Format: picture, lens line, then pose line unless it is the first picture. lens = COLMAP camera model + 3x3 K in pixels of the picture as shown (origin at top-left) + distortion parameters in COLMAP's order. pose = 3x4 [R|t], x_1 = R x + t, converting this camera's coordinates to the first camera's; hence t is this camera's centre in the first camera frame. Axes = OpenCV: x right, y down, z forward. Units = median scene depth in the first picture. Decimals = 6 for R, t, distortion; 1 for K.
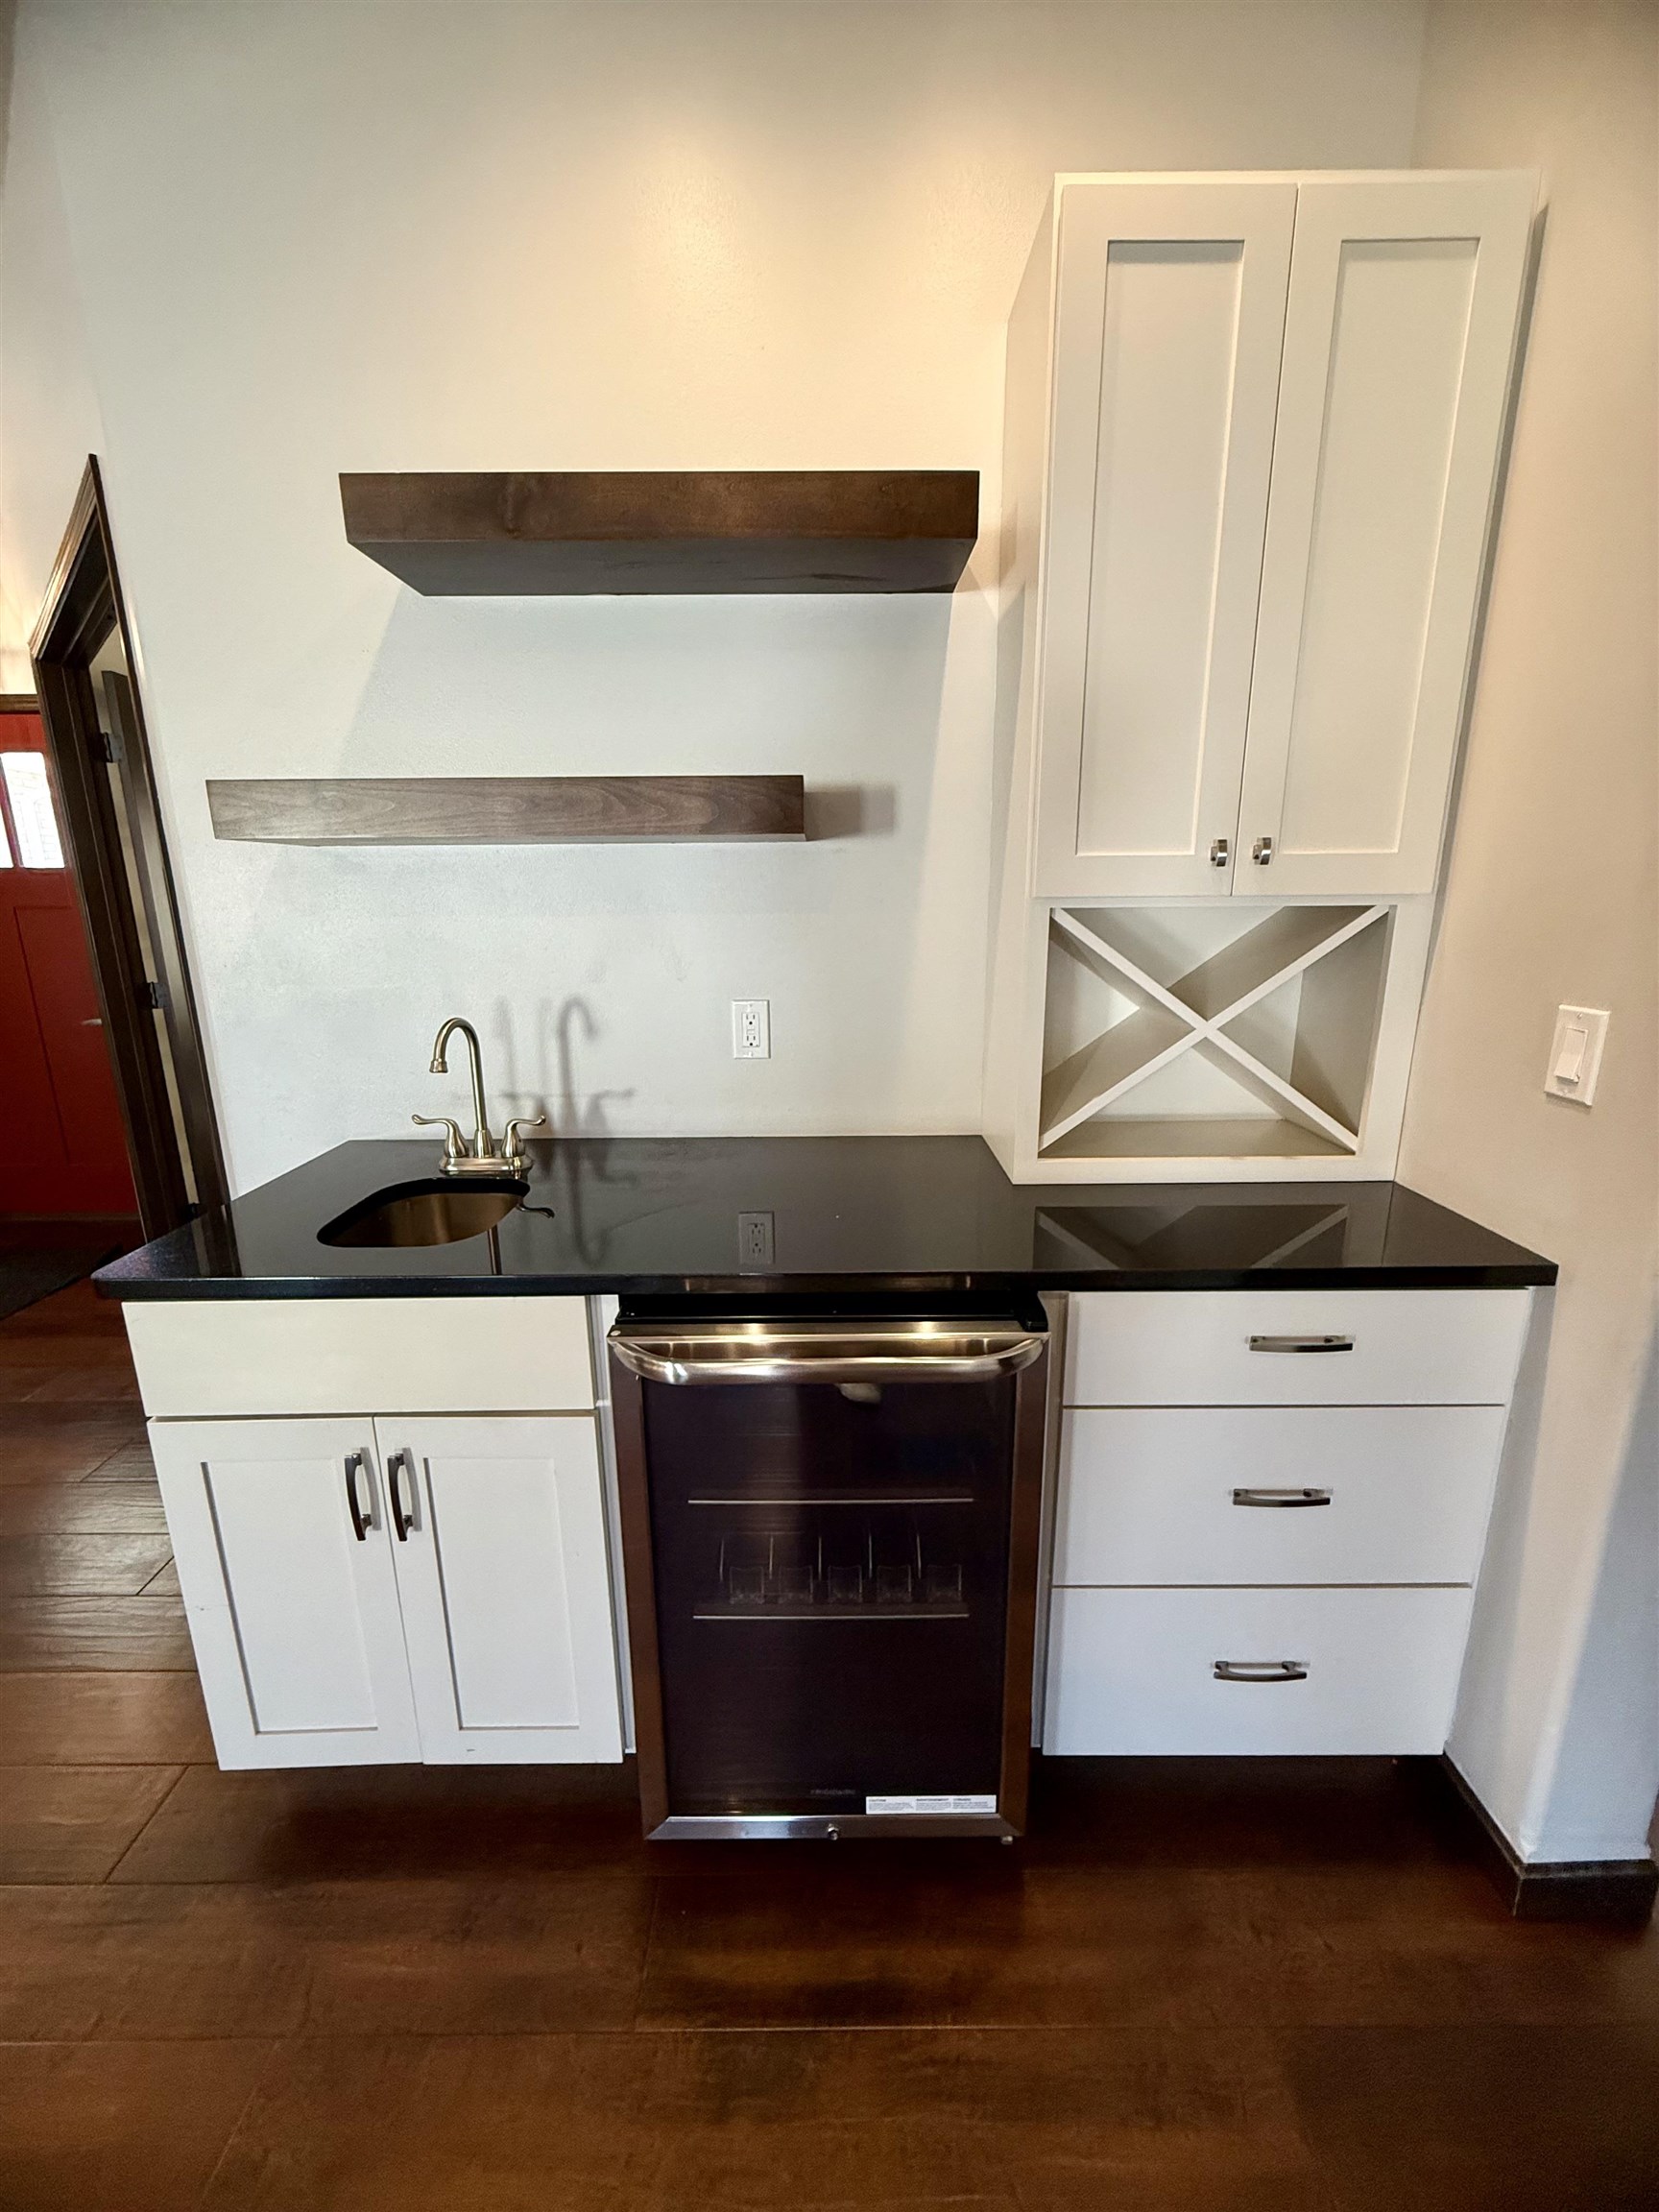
lens RADIAL K [[887.6, 0, 831.3], [0, 887.6, 1098.4], [0, 0, 1]] dist [0.000729, -0.000467]
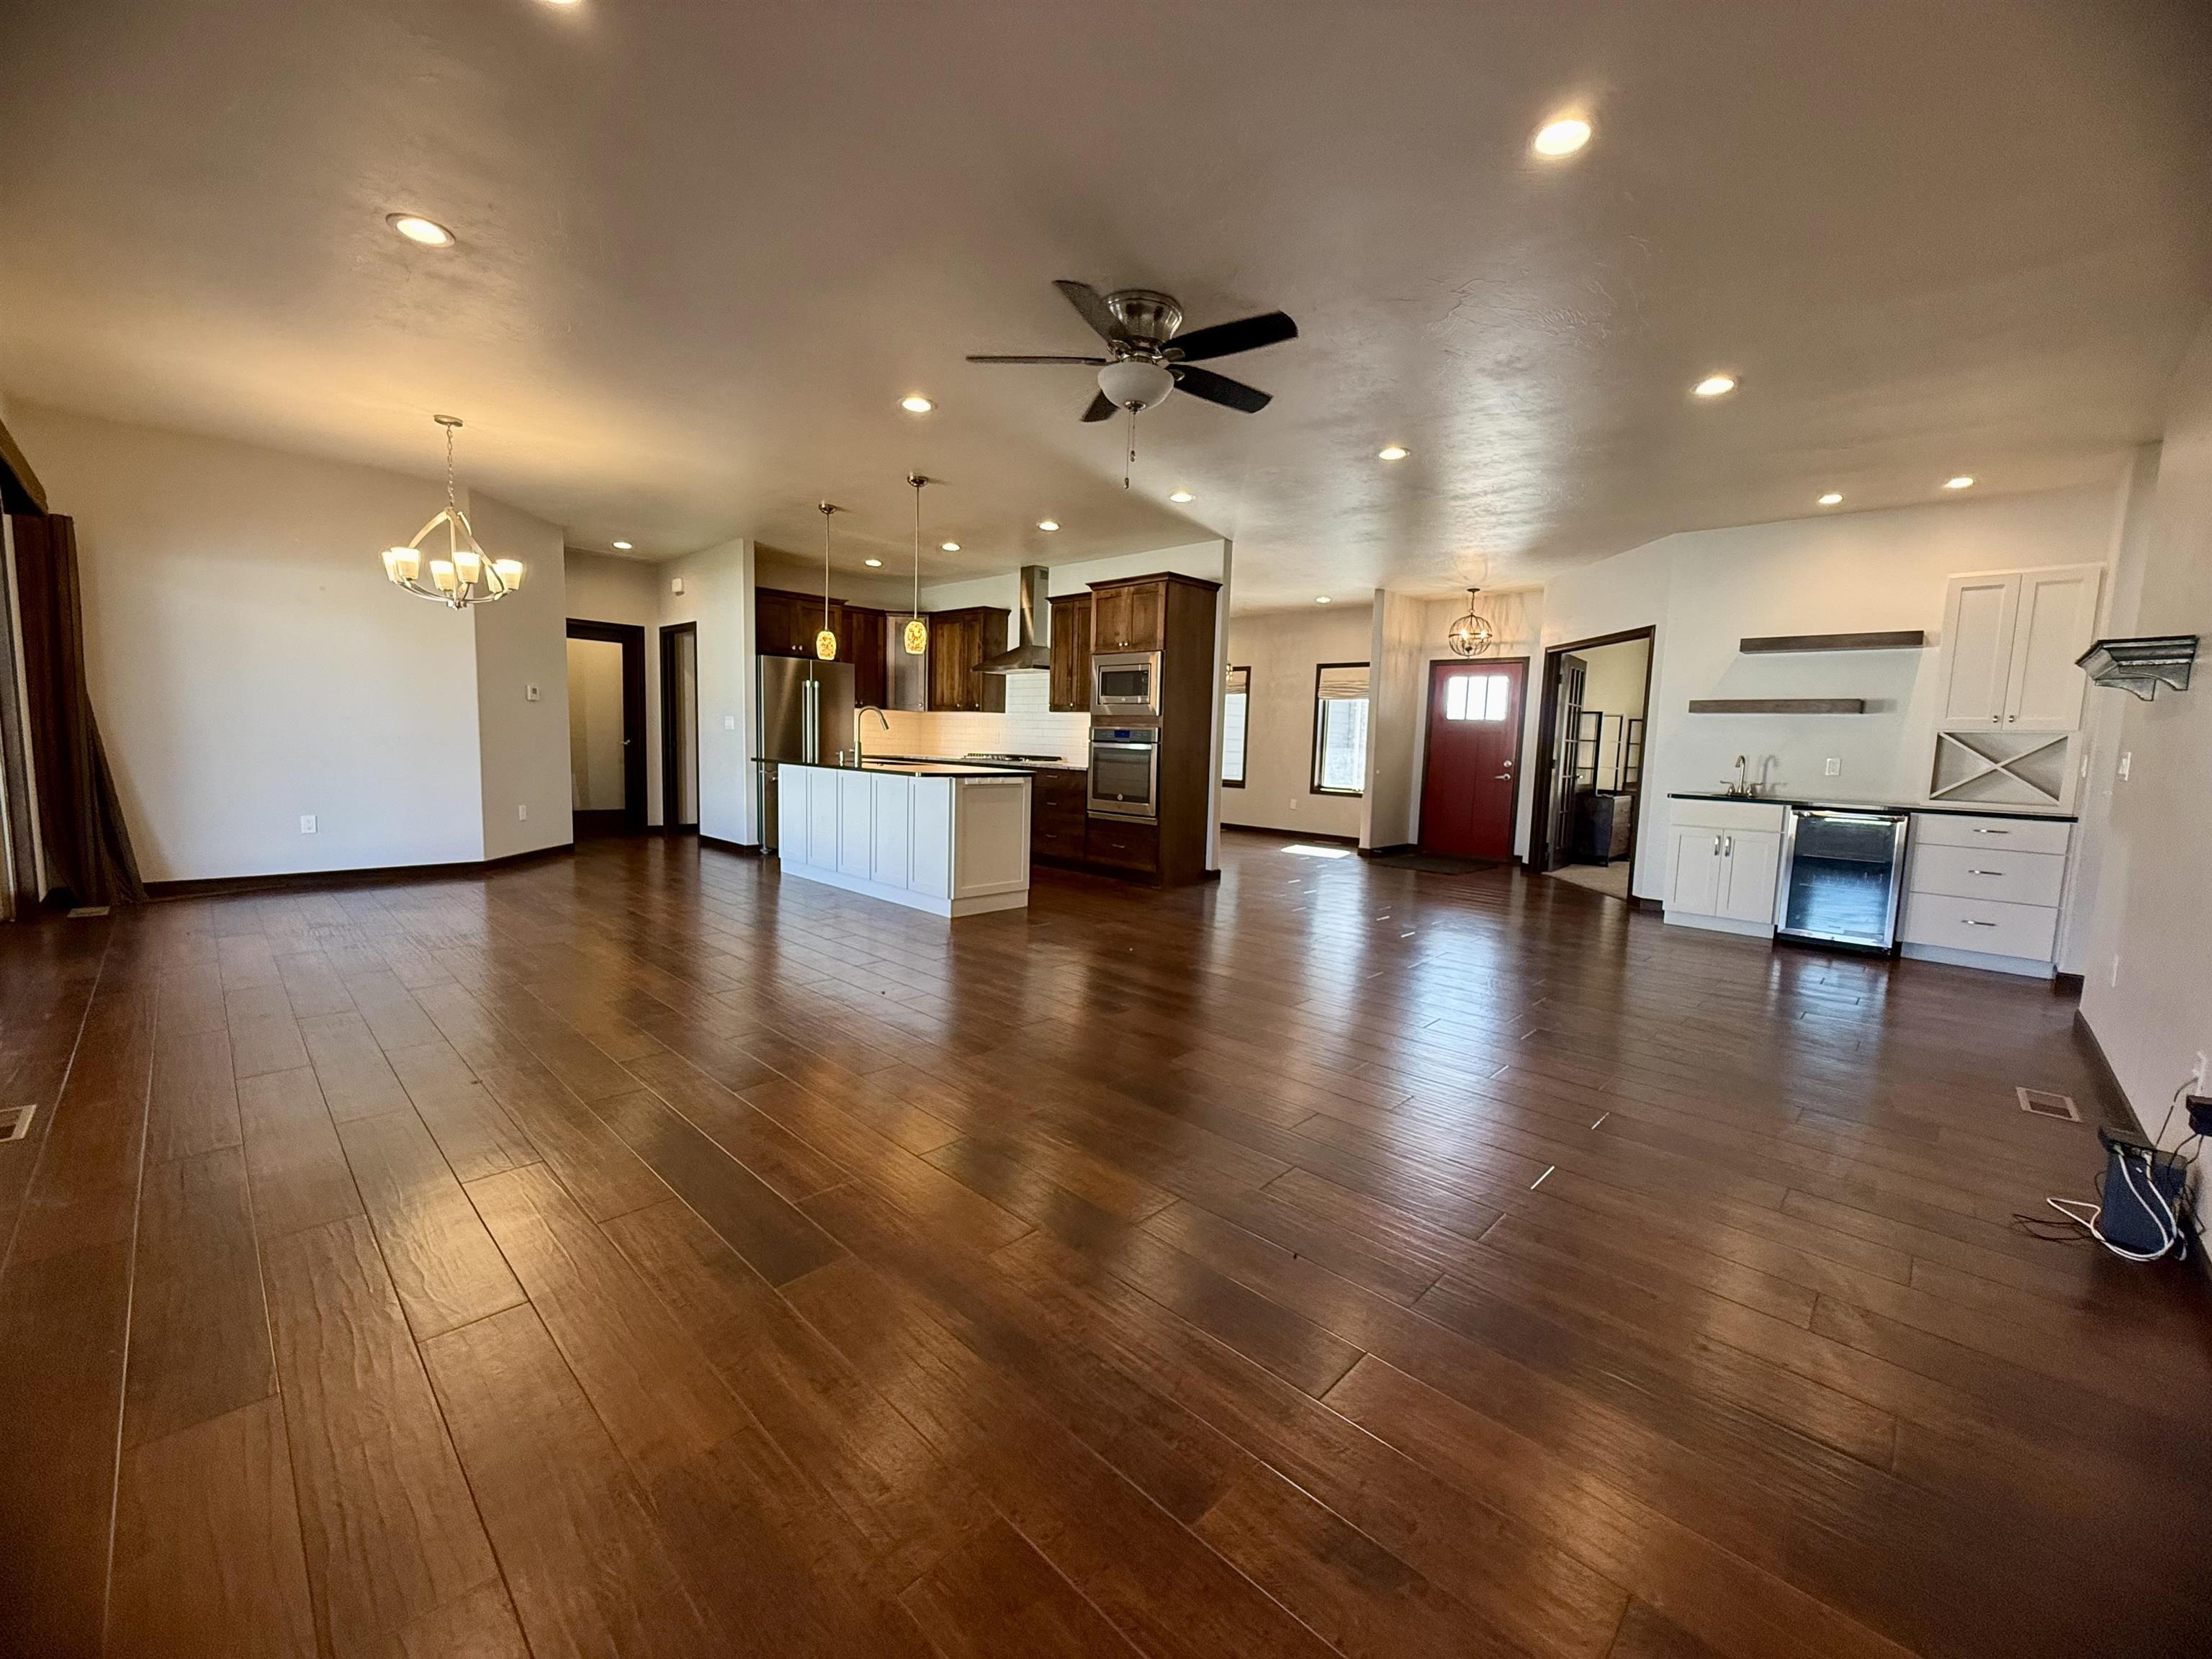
lens RADIAL K [[887.6, 0, 1117.3], [0, 887.6, 848.7], [0, 0, 1]] dist [0.000729, -0.000467]
pose [[0.725559, 0.112734, -0.678863, 0.291551], [-0.184751, 0.982185, -0.034355, 0.945951], [0.662896, 0.150347, 0.733461, -3.620112]]
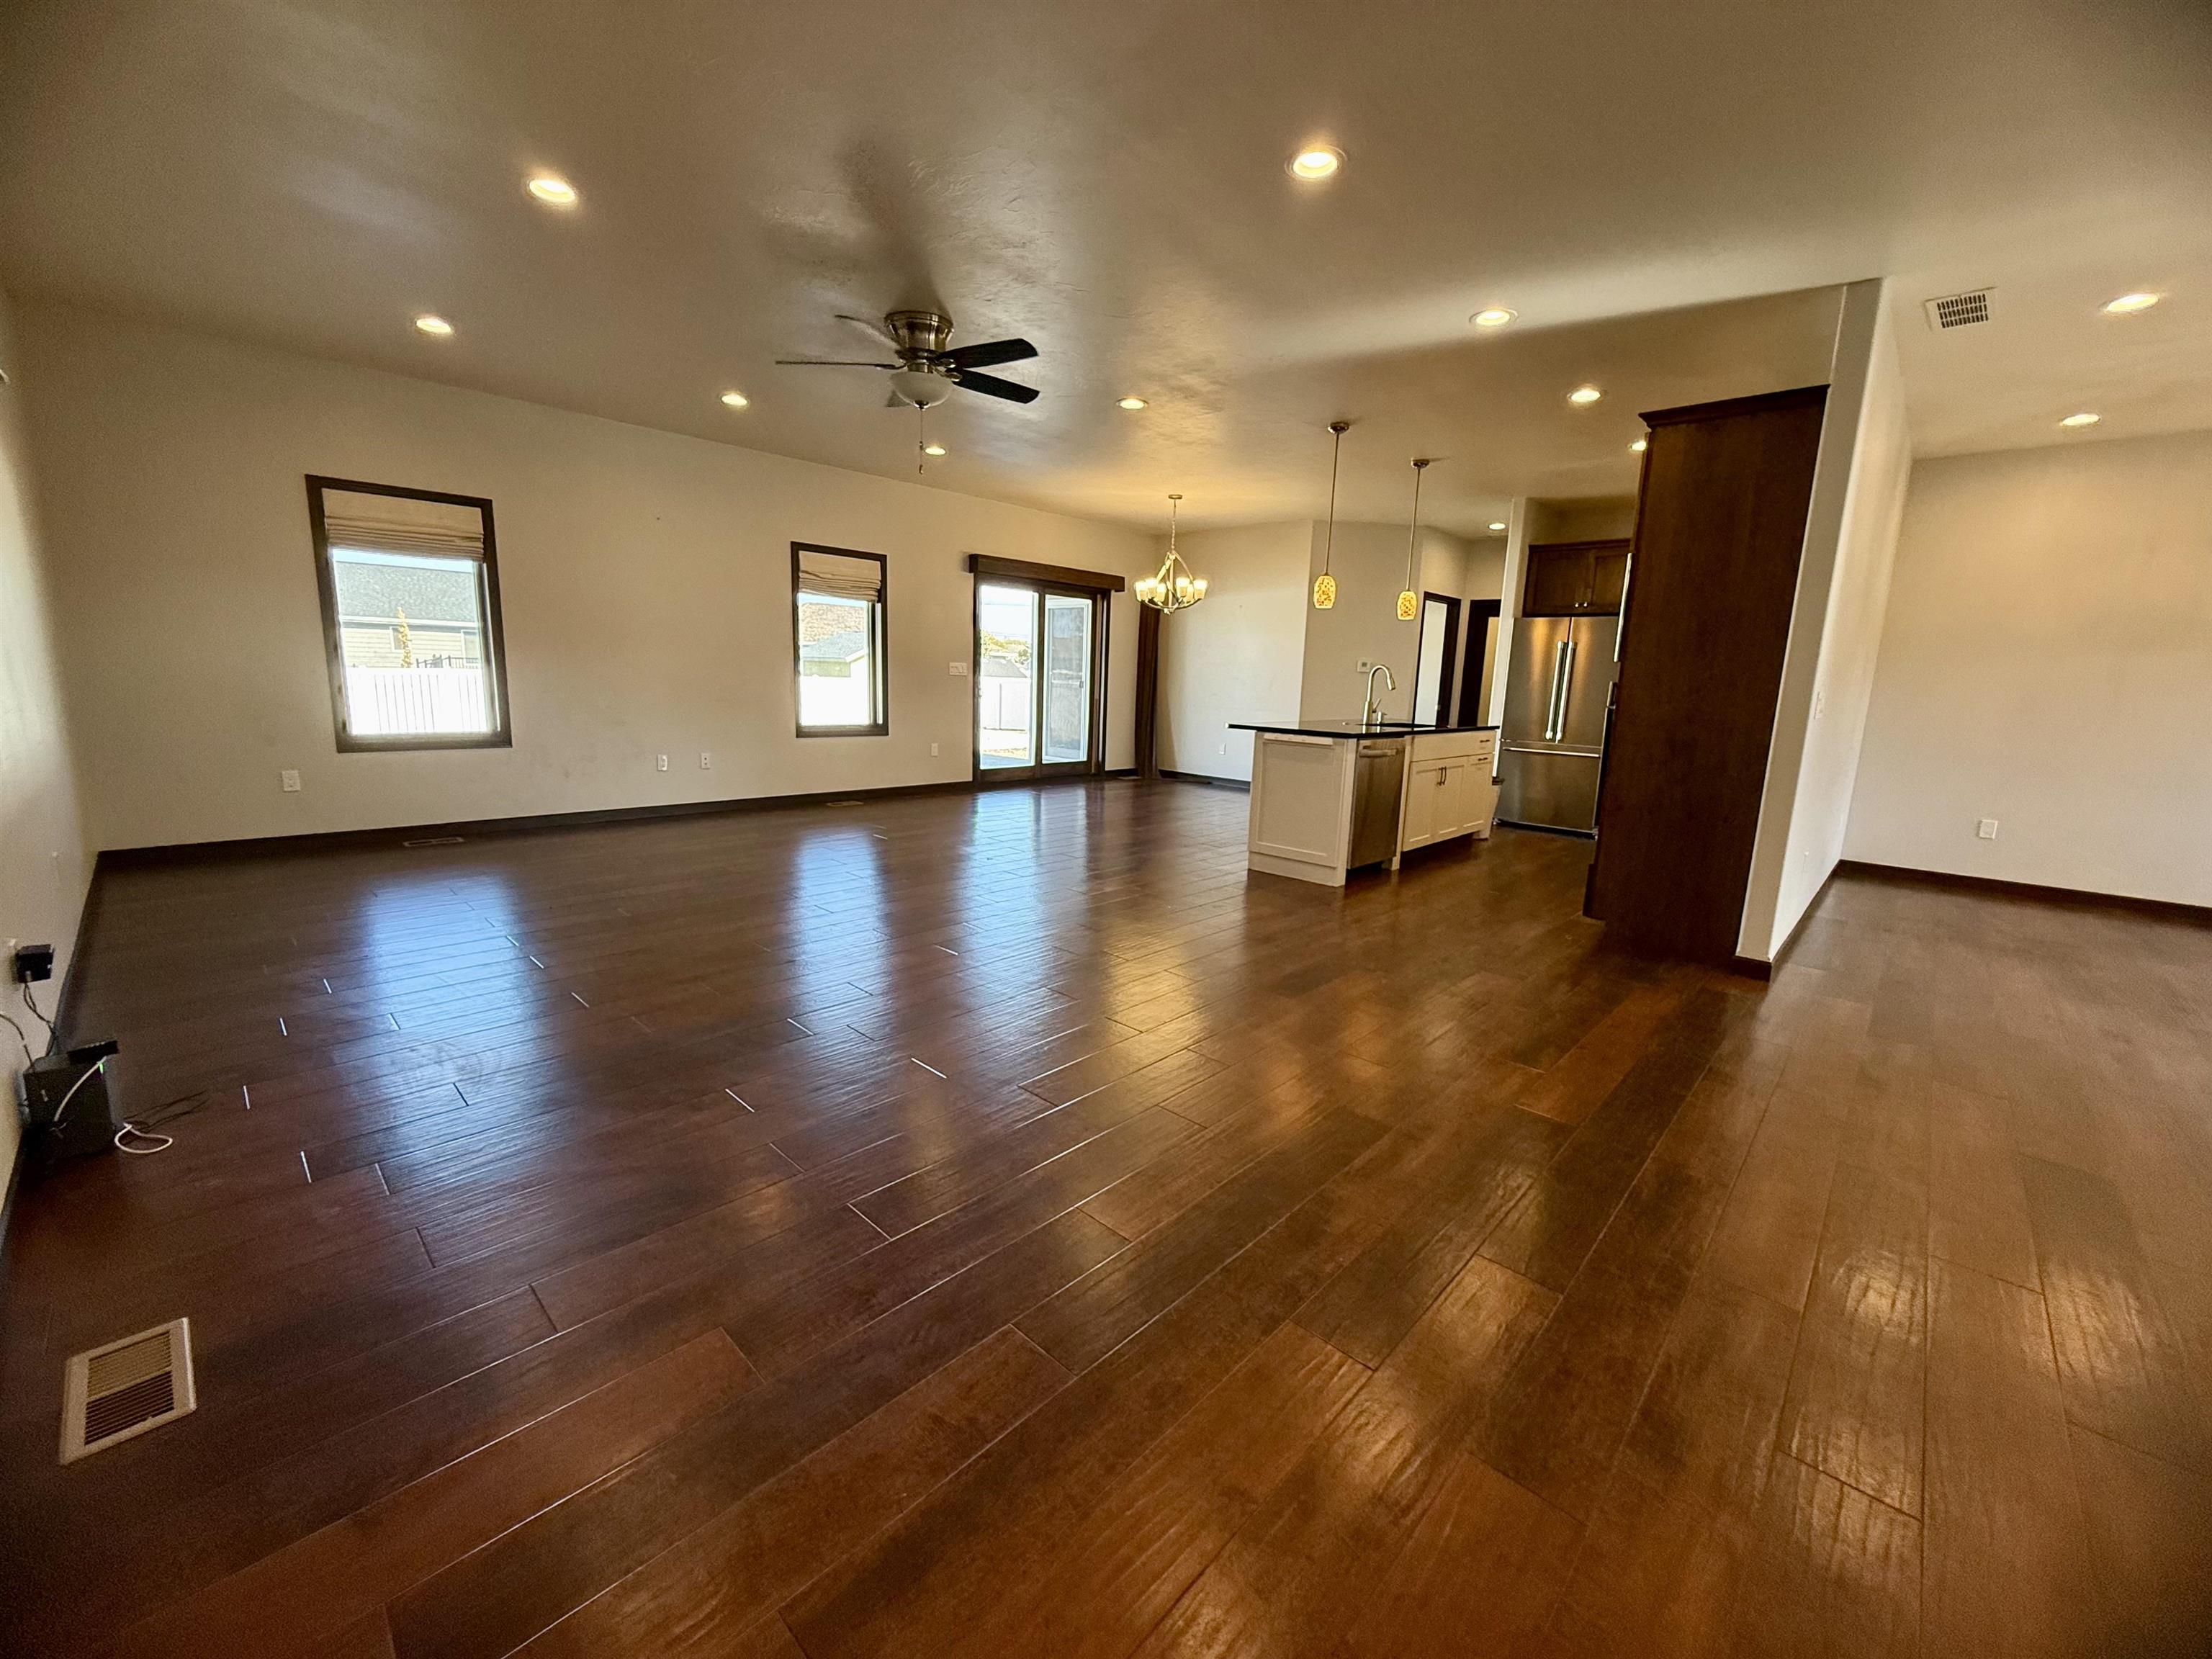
lens RADIAL K [[887.6, 0, 1112.2], [0, 887.6, 830.4], [0, 0, 1]] dist [0.000729, -0.000467]
pose [[-0.677694, 0.110039, -0.727064, 0.409897], [-0.190673, 0.928627, 0.318270, 0.024072], [0.710193, 0.354321, -0.608344, 0.349945]]
